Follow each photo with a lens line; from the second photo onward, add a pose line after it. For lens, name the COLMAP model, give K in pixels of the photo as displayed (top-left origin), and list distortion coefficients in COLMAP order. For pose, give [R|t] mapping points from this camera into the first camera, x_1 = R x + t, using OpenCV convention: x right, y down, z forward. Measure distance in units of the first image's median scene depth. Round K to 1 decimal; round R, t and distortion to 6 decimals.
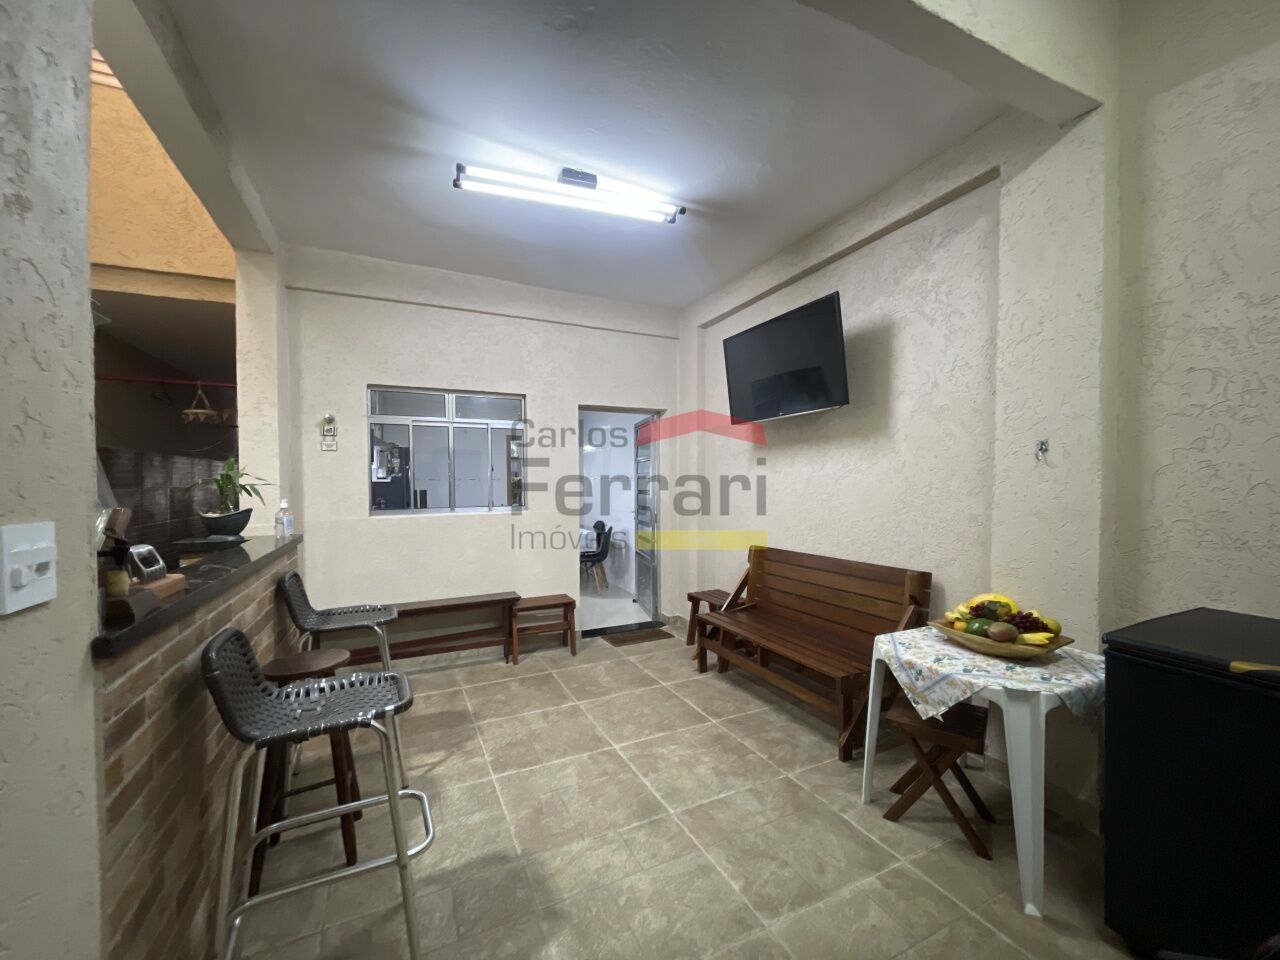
lens RADIAL K [[515.5, 0, 643.2], [0, 515.5, 486.9], [0, 0, 1]] dist [-0.000272, 0.000249]
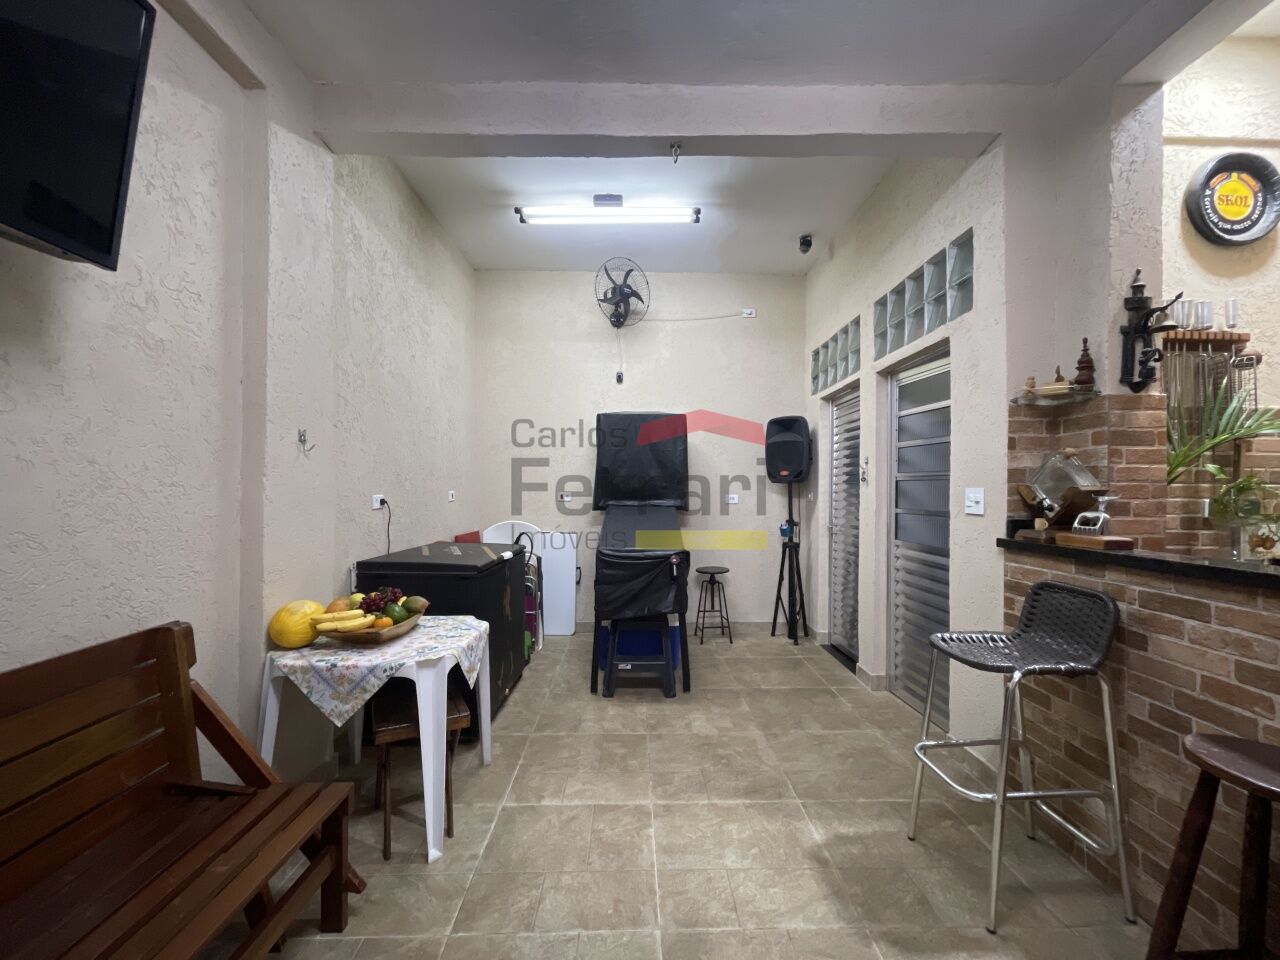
lens RADIAL K [[515.5, 0, 643.2], [0, 515.5, 486.9], [0, 0, 1]] dist [-0.000272, 0.000249]
pose [[-0.909100, -0.000089, 0.416578, -0.258007], [0.001908, 0.999989, 0.004379, 0.015553], [-0.416573, 0.004775, -0.909090, 1.921203]]
